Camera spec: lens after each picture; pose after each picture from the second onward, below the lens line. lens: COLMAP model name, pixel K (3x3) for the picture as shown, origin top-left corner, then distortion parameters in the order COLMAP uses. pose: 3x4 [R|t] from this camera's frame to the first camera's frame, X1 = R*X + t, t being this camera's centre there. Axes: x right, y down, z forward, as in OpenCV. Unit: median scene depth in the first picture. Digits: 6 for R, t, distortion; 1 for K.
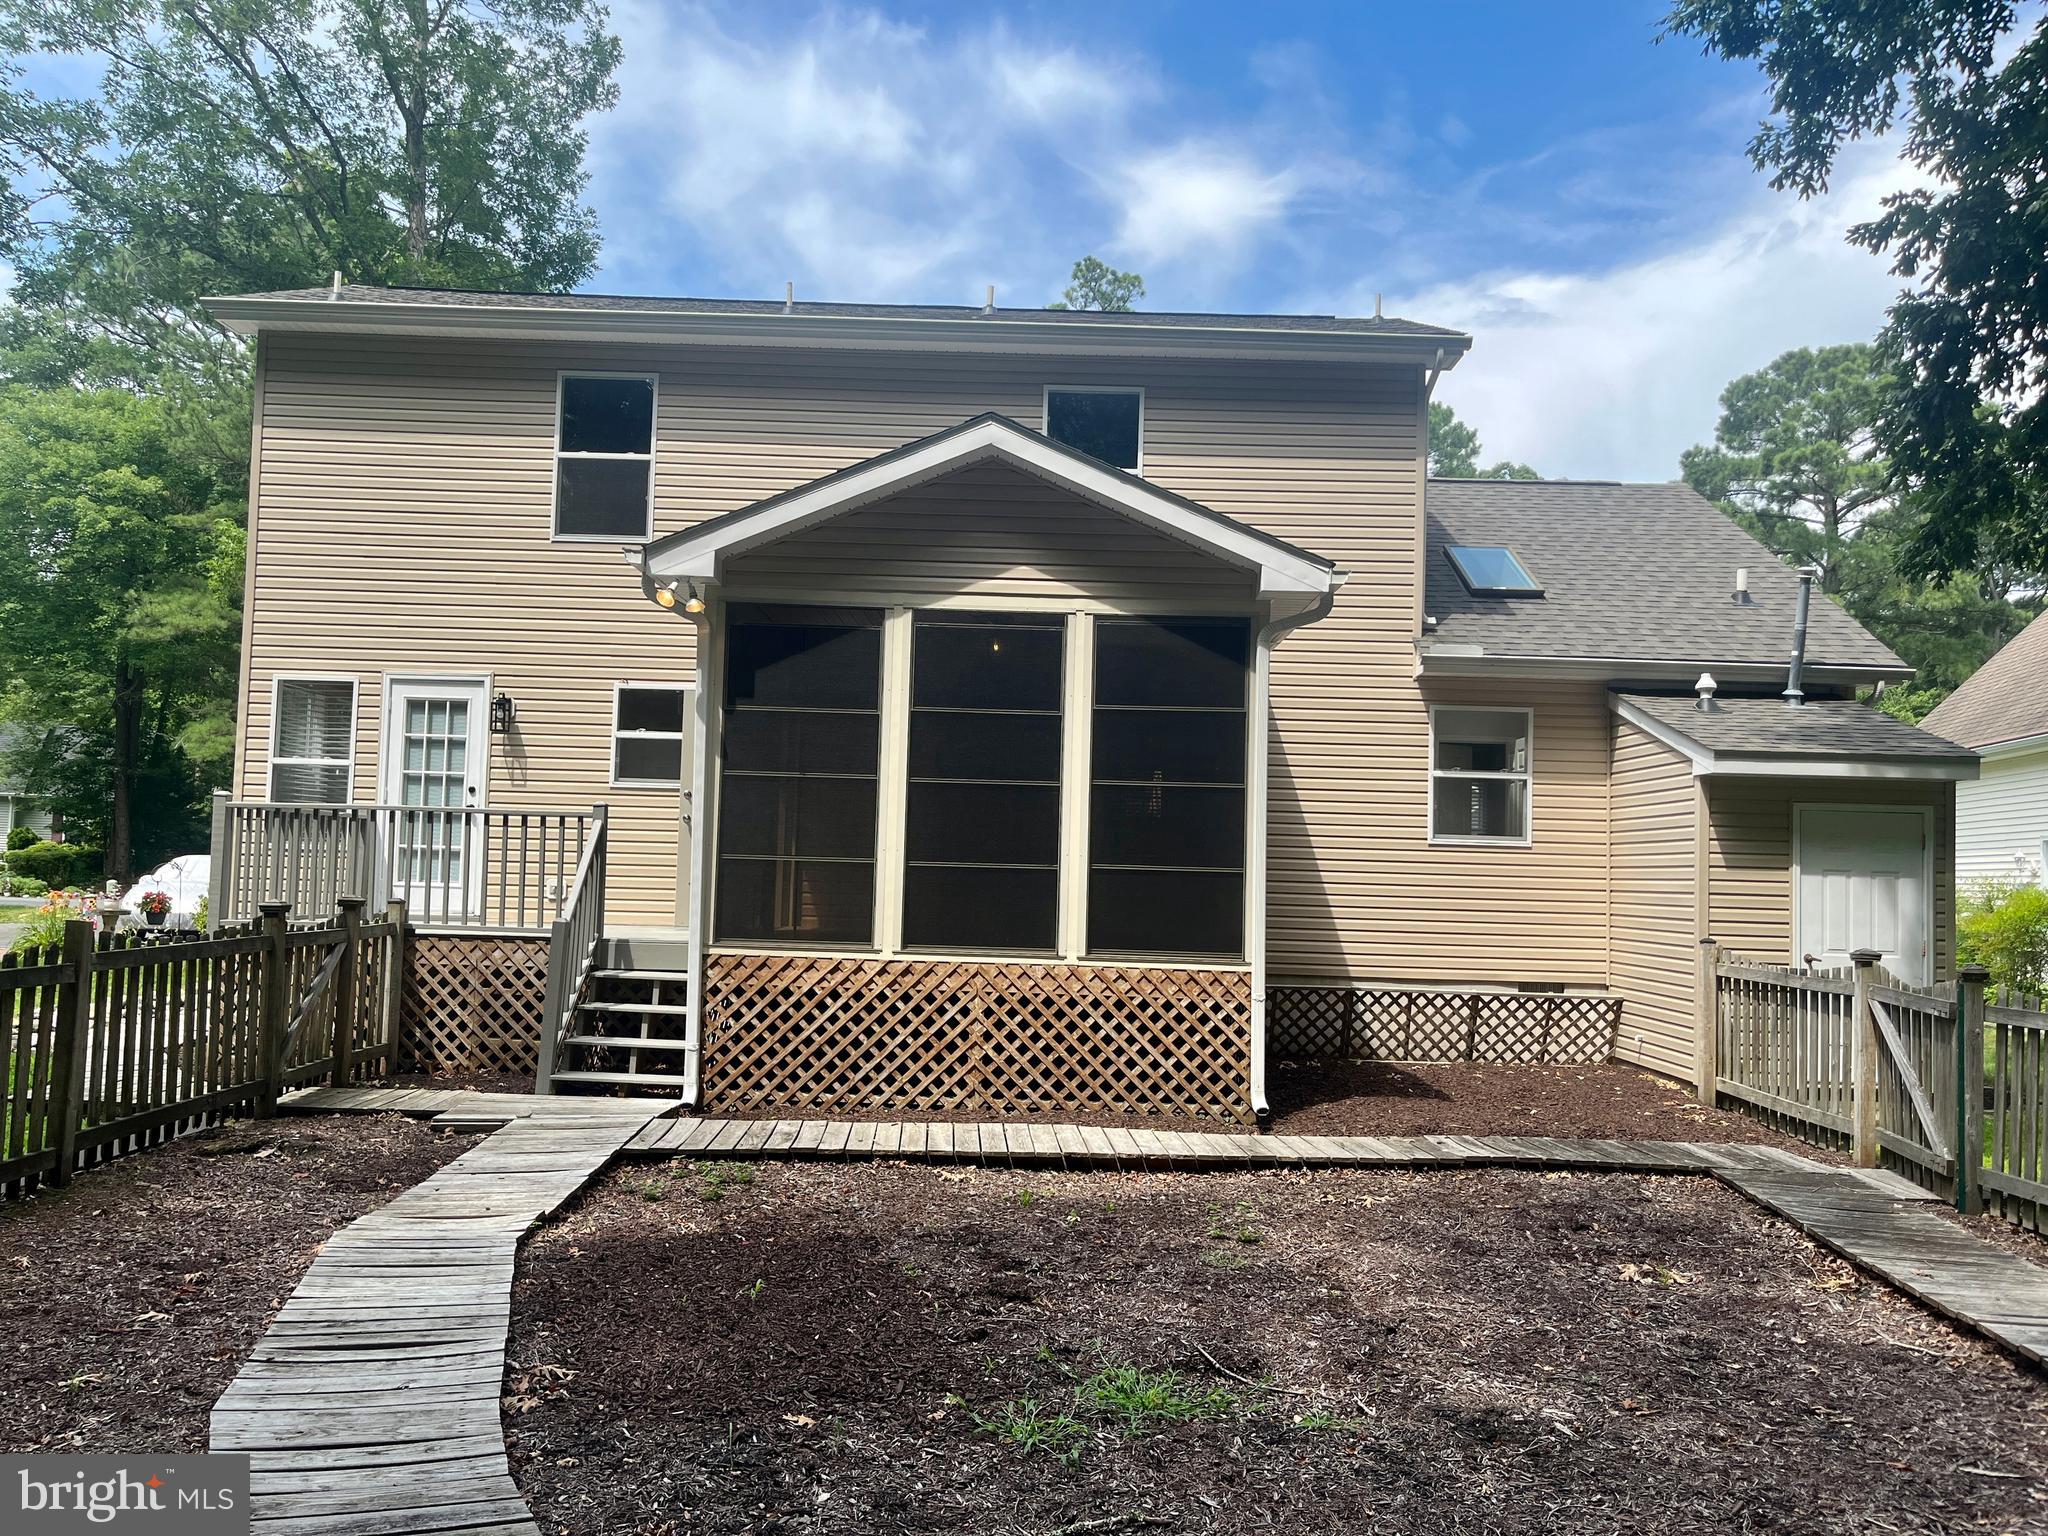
lens RADIAL K [[1566.7, 0, 1041.9], [0, 1566.7, 774.0], [0, 0, 1]] dist [0.041905, -0.036438]
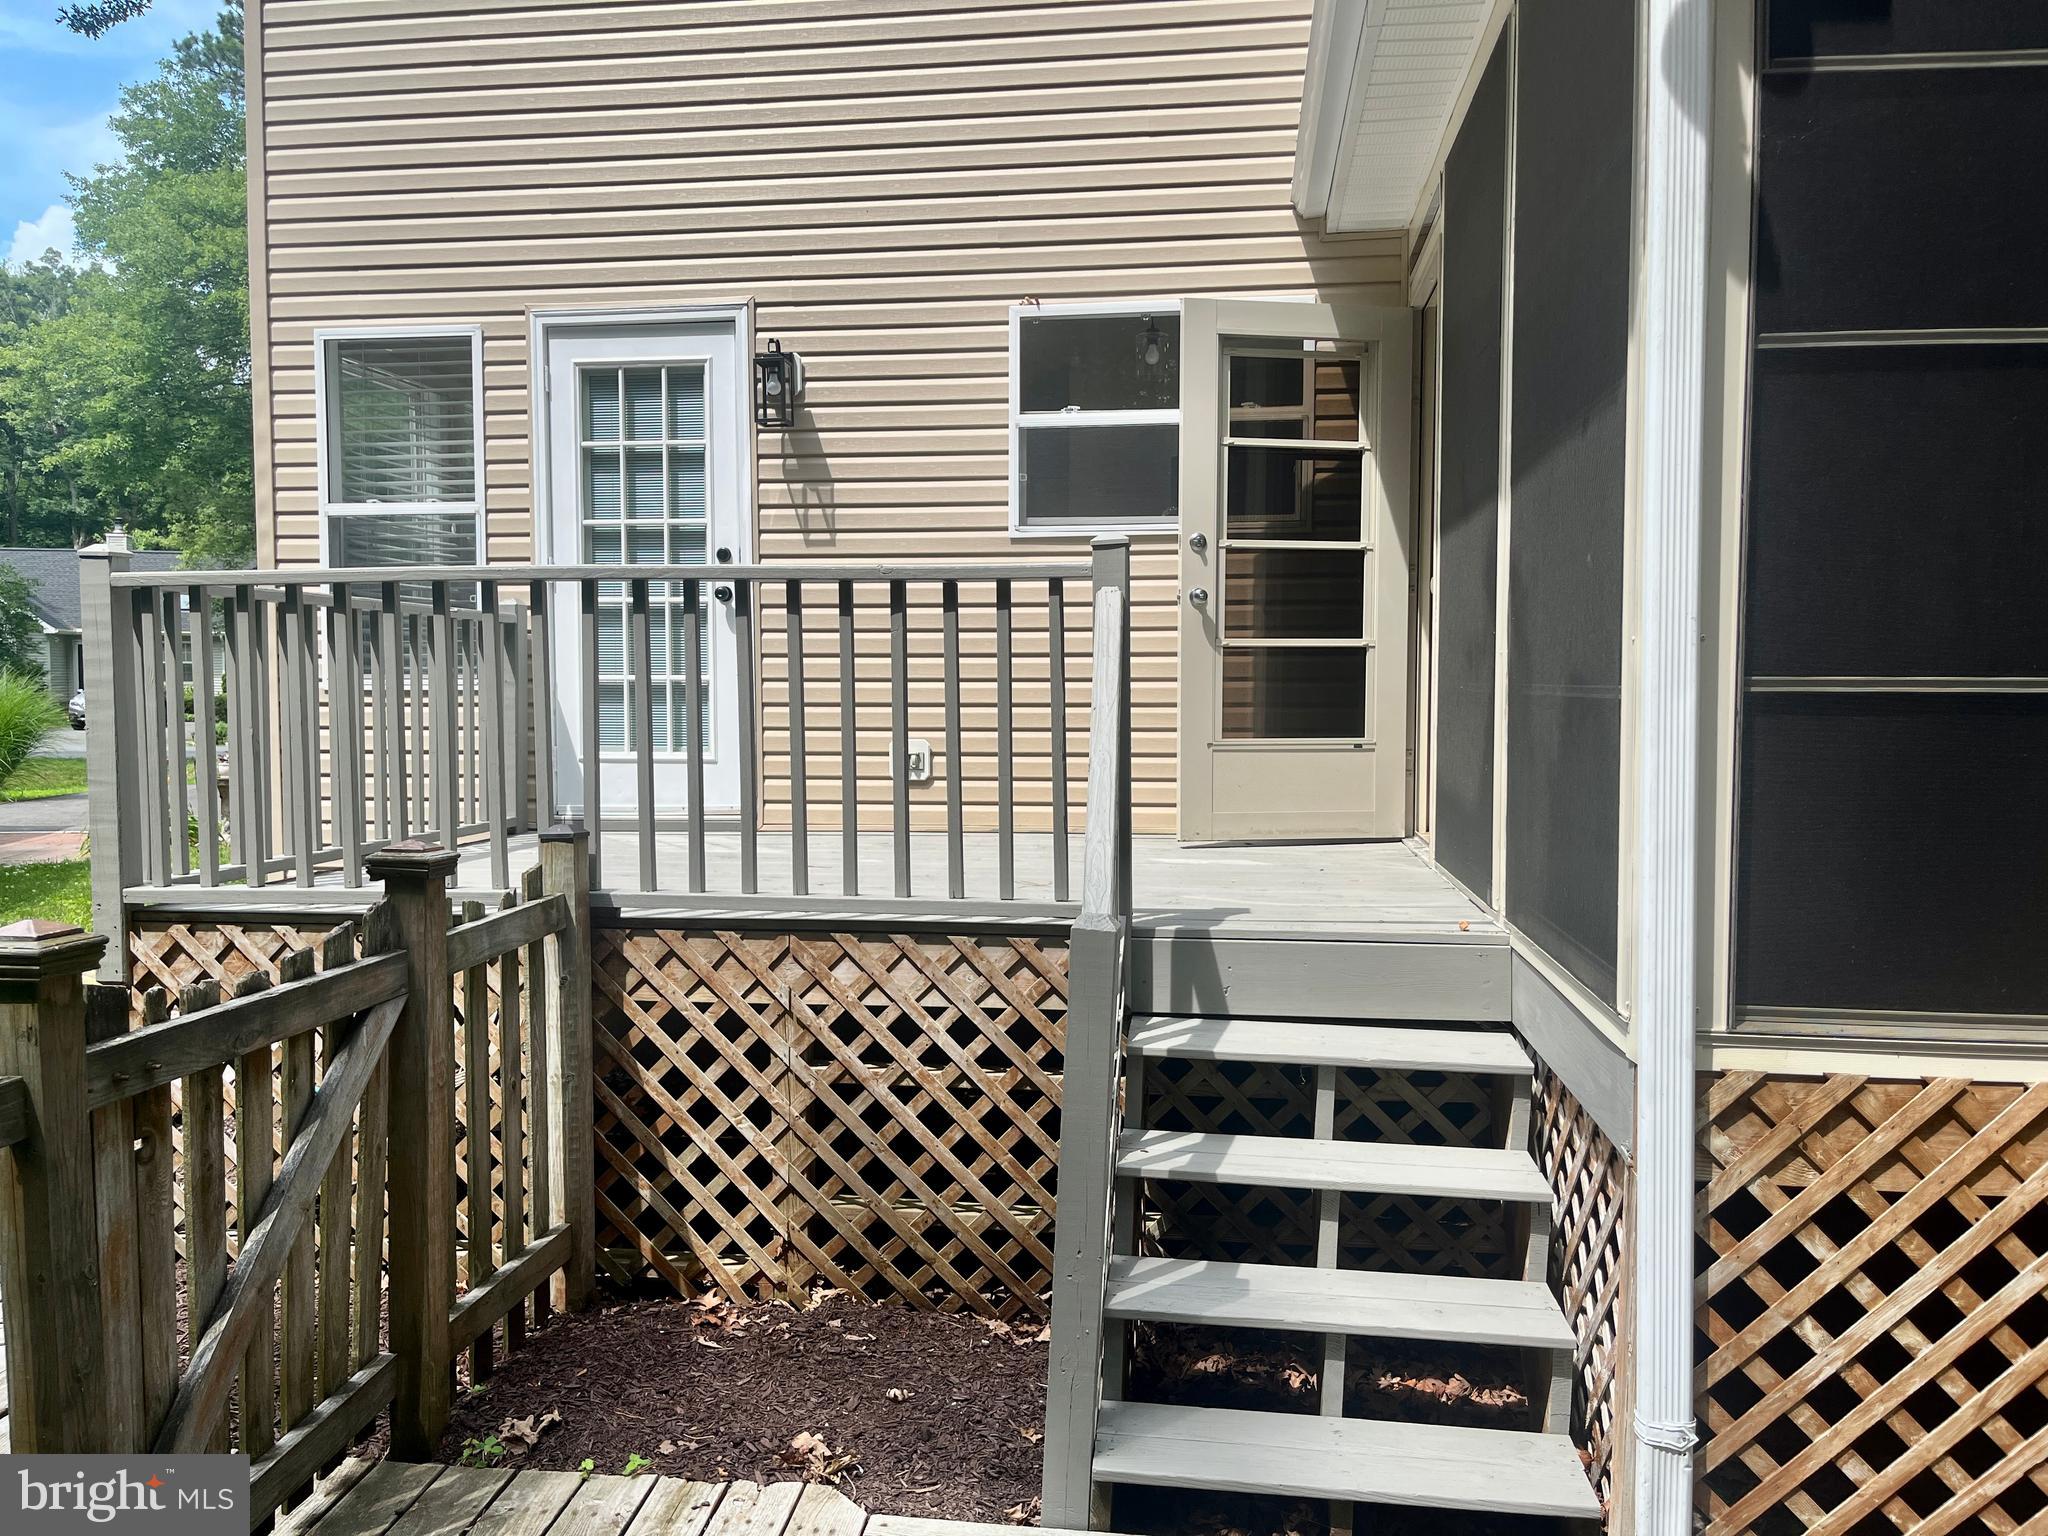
lens RADIAL K [[1566.7, 0, 1027.7], [0, 1566.7, 758.8], [0, 0, 1]] dist [0.041905, -0.036438]
pose [[0.990957, -0.019589, -0.132740, -0.257180], [0.033478, 0.994095, 0.103218, 0.030940], [0.129935, -0.106729, 0.985762, 0.662272]]
